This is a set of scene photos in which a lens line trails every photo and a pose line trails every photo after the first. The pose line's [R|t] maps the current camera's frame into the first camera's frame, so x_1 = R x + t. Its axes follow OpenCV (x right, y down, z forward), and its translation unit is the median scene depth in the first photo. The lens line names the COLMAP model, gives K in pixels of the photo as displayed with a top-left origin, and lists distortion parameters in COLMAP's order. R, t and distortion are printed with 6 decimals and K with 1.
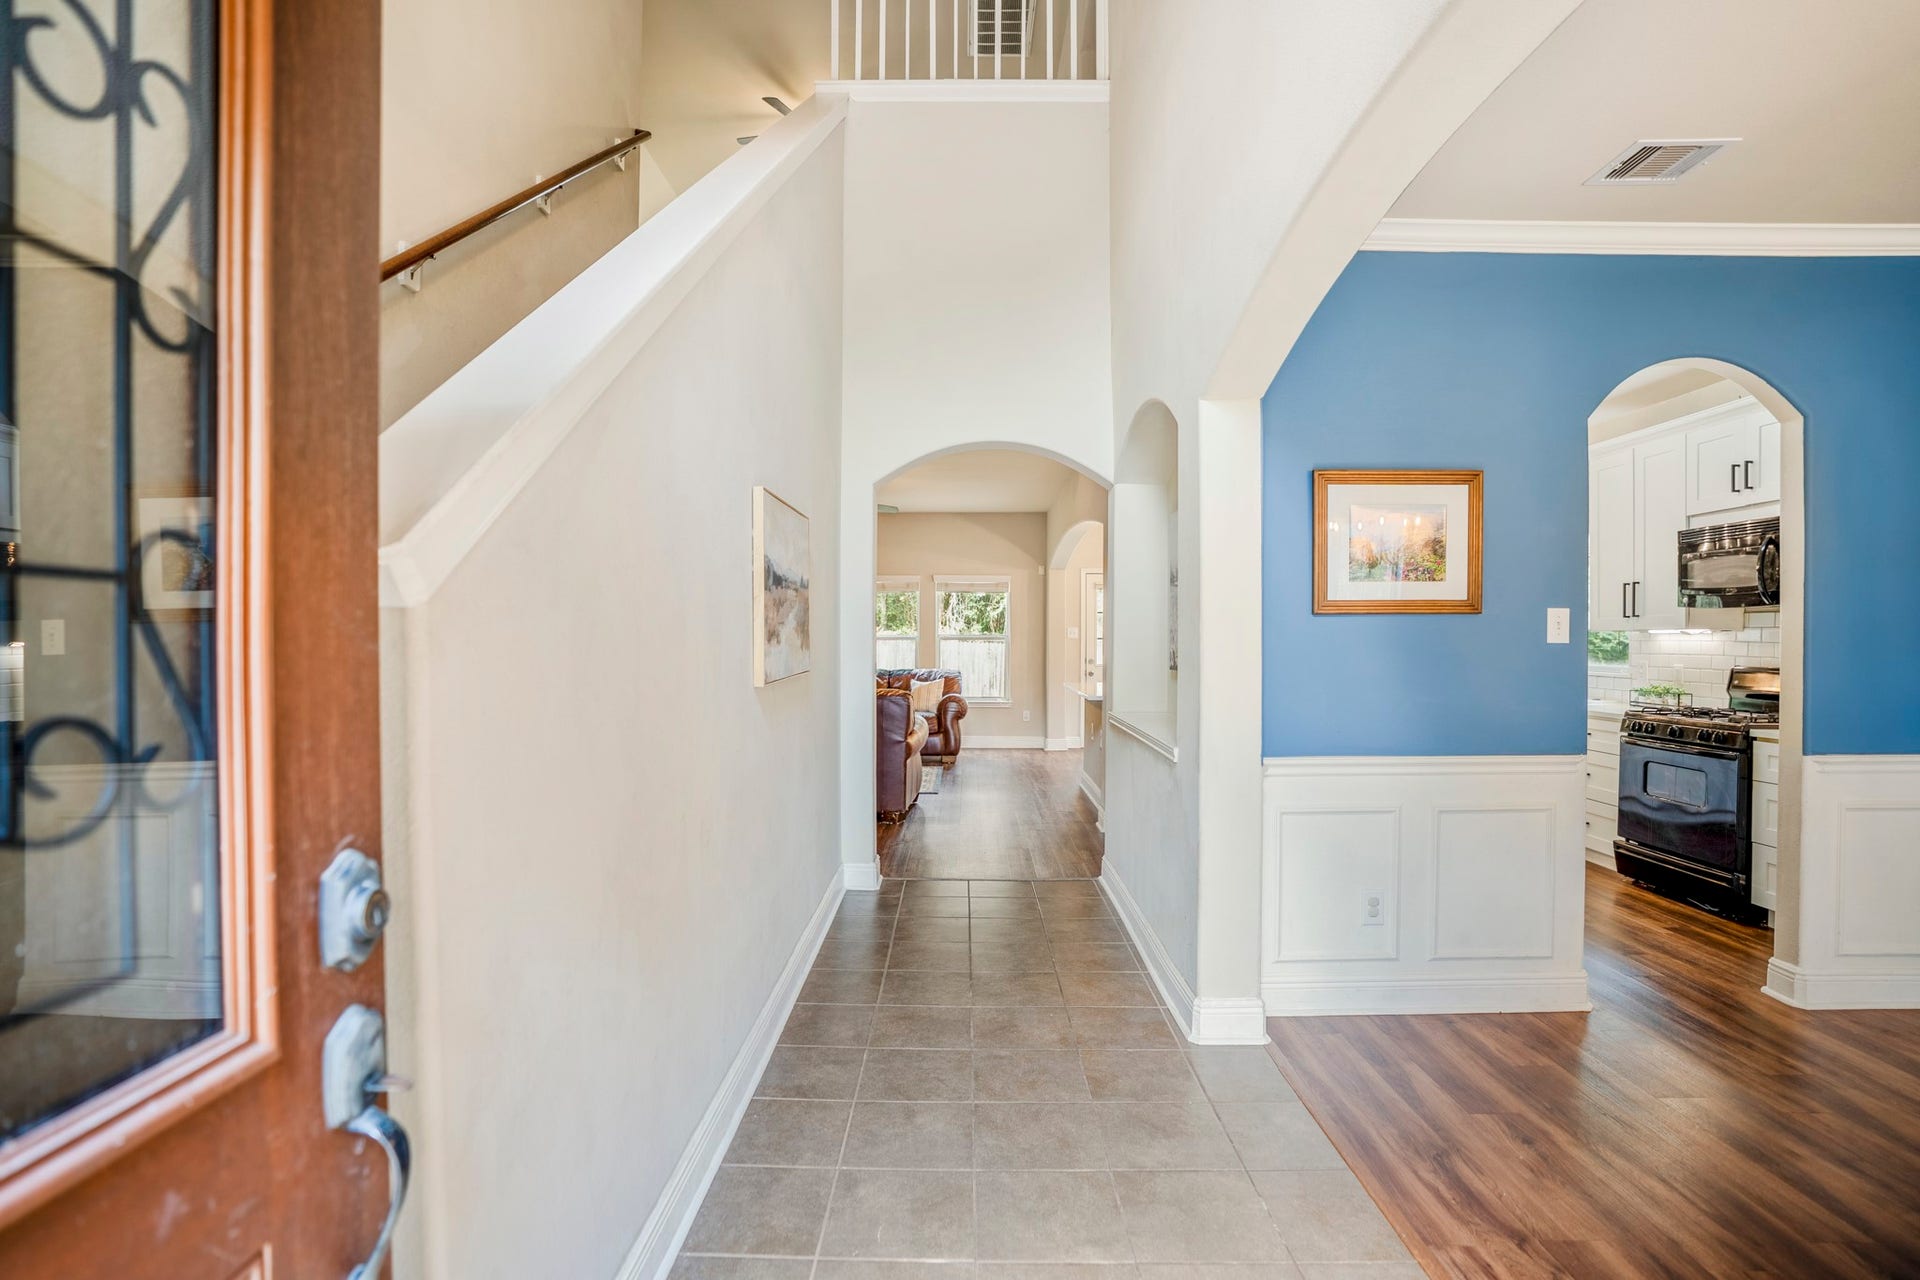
lens RADIAL K [[894.6, 0, 966.4], [0, 894.6, 647.6], [0, 0, 1]] dist [-0.048155, 0.016236]
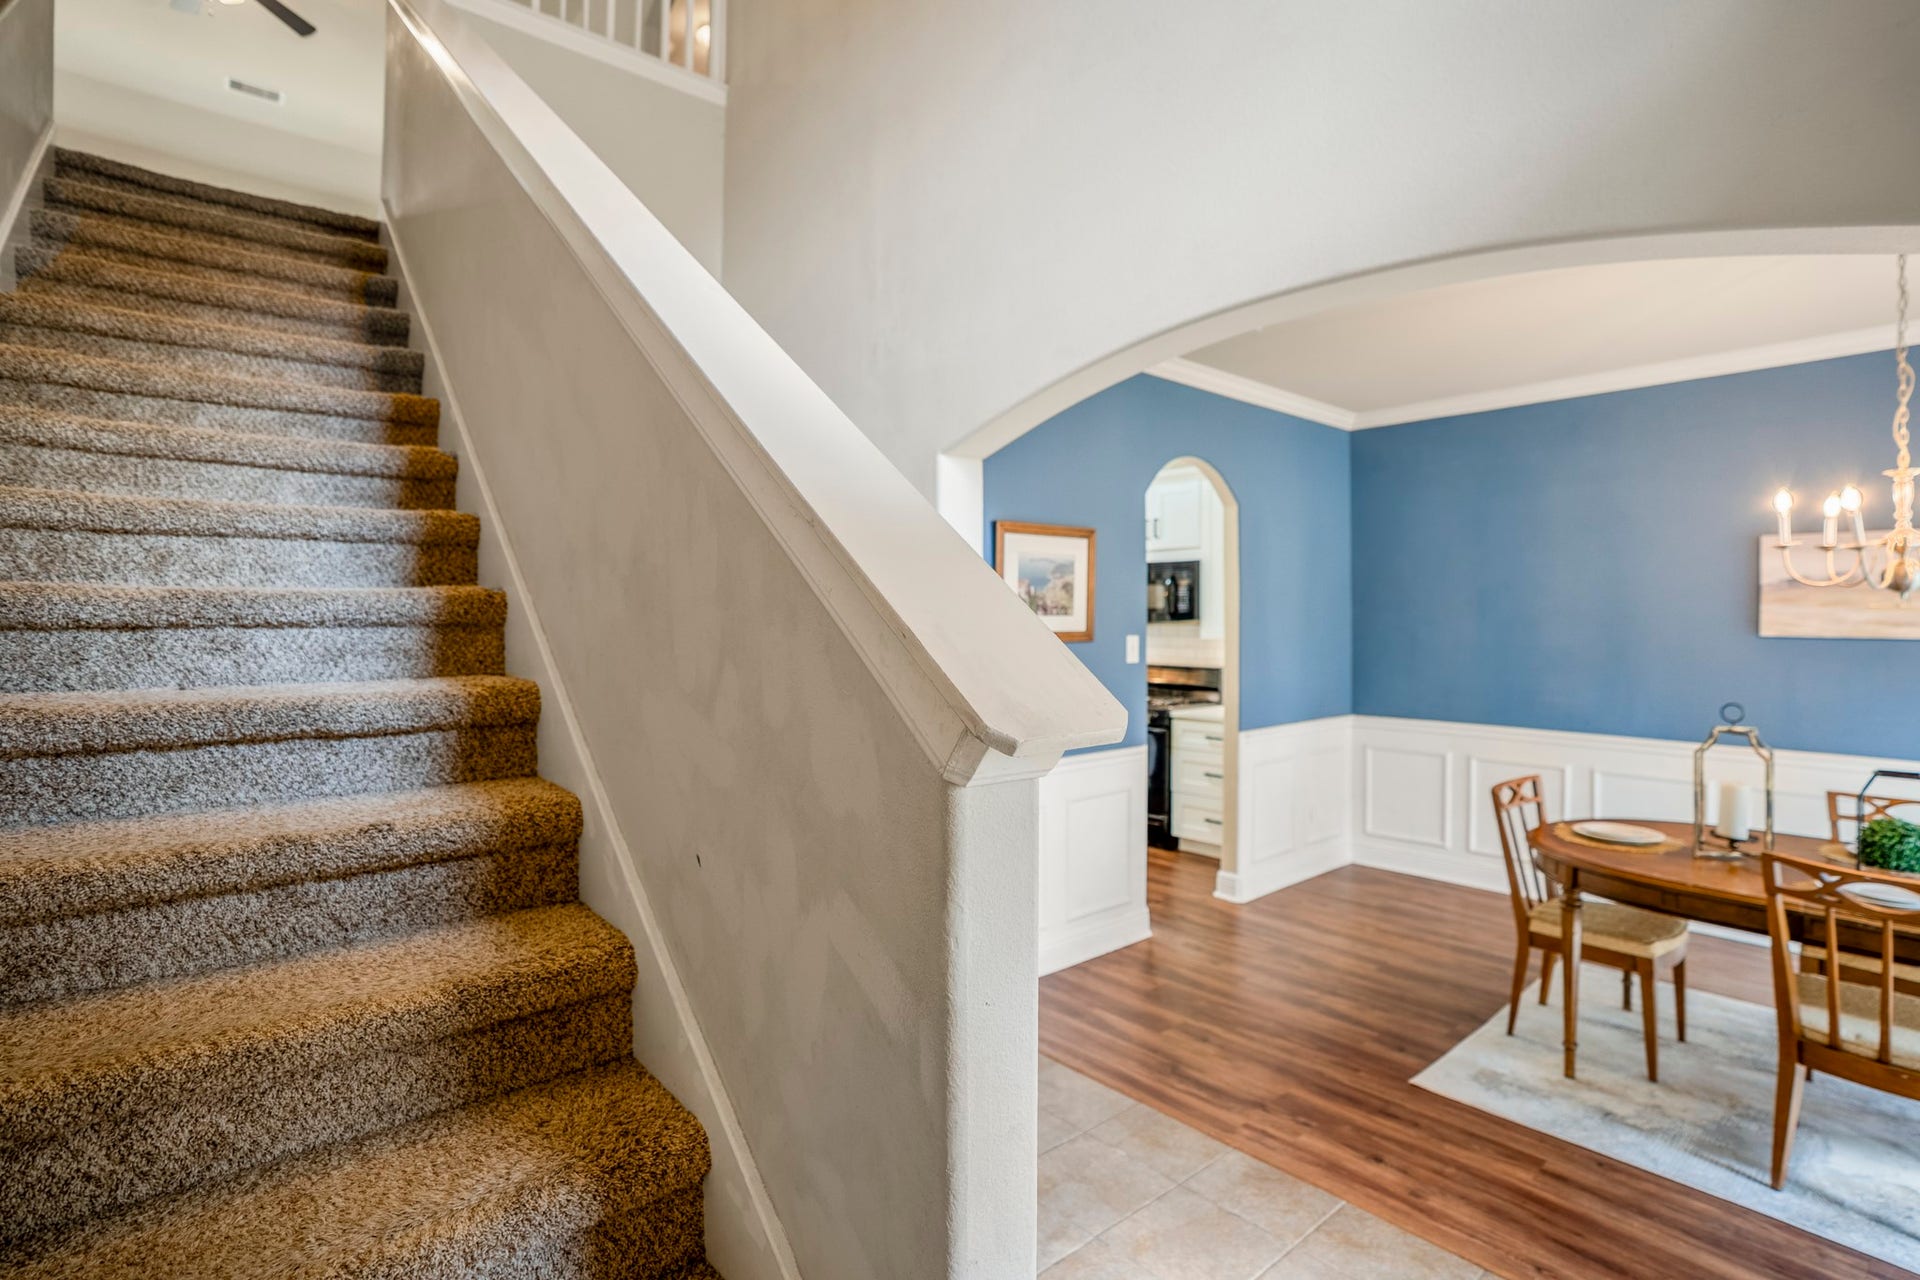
lens RADIAL K [[906.8, 0, 965.2], [0, 906.8, 621.6], [0, 0, 1]] dist [-0.047191, 0.009792]
pose [[0.768390, -0.003868, 0.639971, -0.481919], [0.013996, 0.999844, -0.010761, -0.067442], [-0.639829, 0.017226, 0.768324, 0.141794]]
